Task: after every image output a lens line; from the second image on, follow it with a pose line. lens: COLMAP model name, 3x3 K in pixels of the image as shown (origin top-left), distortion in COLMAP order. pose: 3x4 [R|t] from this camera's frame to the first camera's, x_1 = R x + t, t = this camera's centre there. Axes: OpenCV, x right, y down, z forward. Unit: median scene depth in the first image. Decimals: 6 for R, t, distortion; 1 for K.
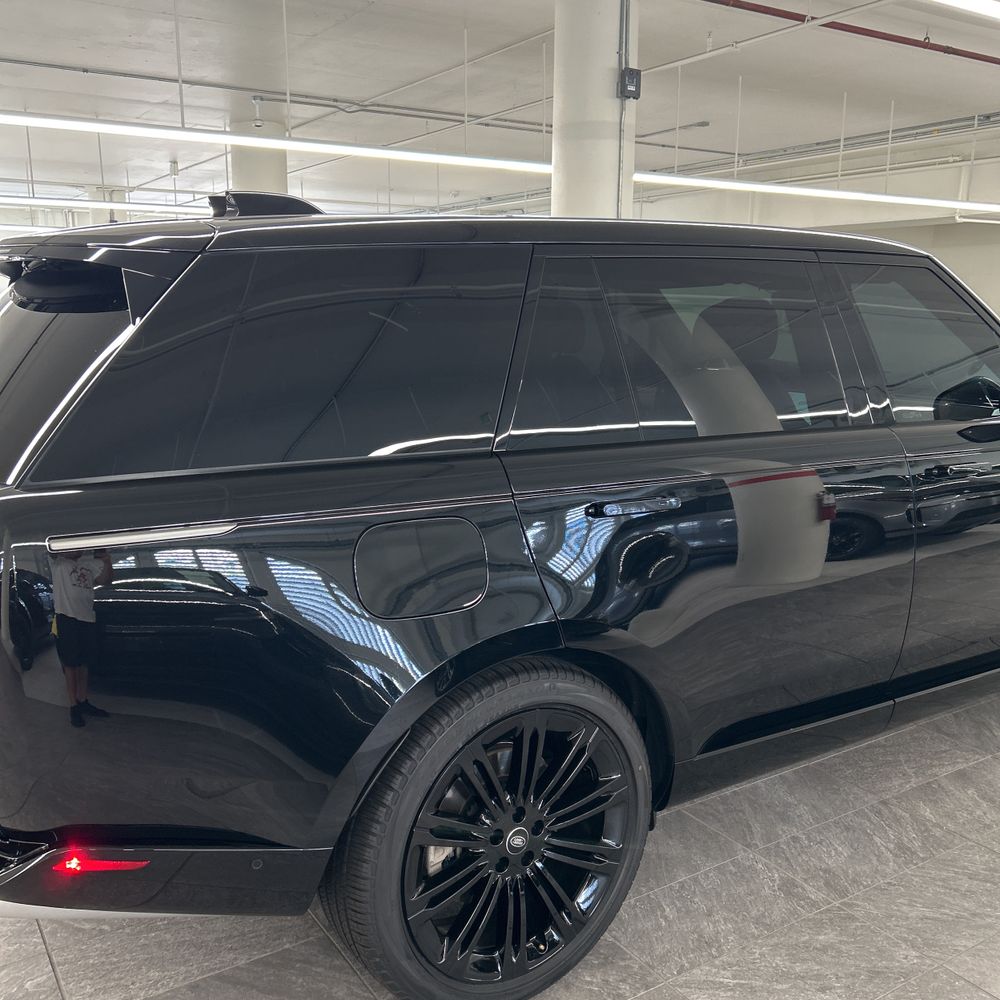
lens RADIAL K [[993.8, 0, 499.9], [0, 993.8, 526.0], [0, 0, 1]] dist [0.068831, -0.108529]
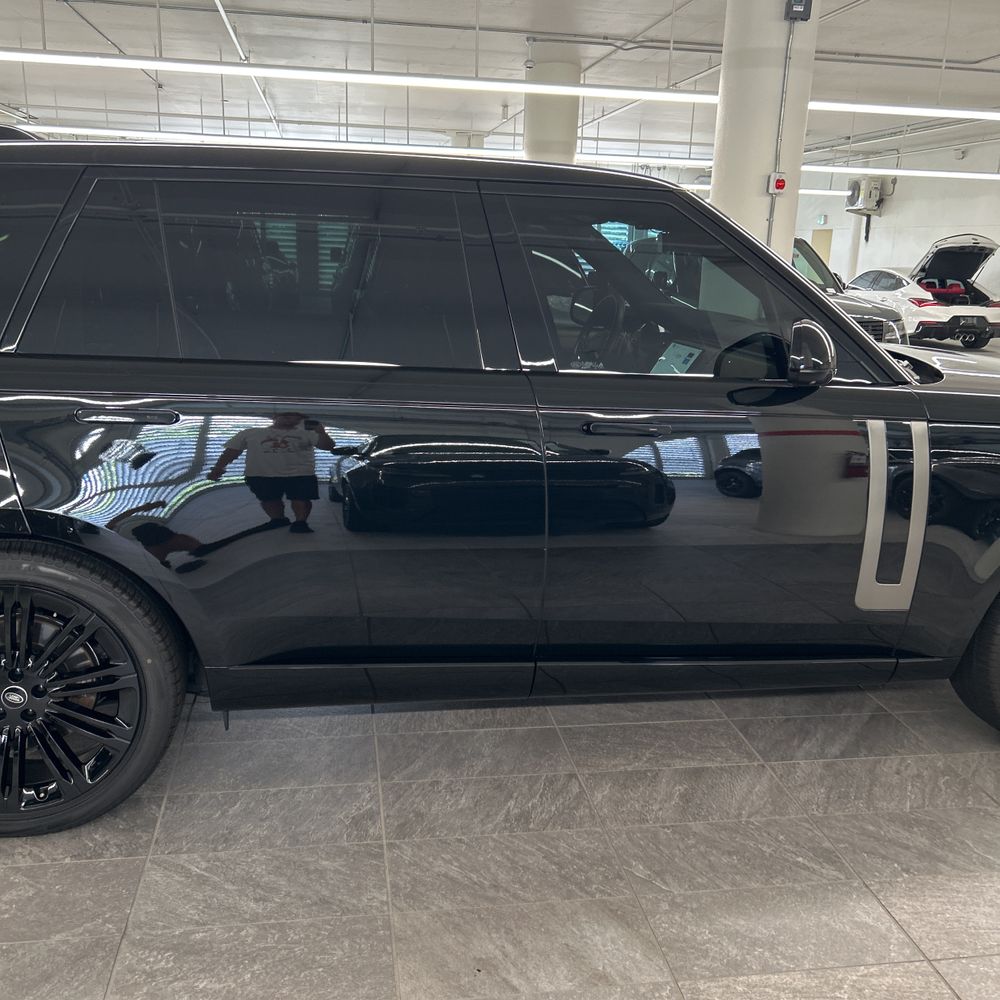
lens RADIAL K [[993.8, 0, 499.9], [0, 993.8, 526.0], [0, 0, 1]] dist [0.068831, -0.108529]
pose [[0.916332, 0.133311, -0.377577, 0.738296], [-0.114189, 0.990796, 0.072697, -0.021691], [0.383793, -0.023500, 0.923120, 0.122892]]
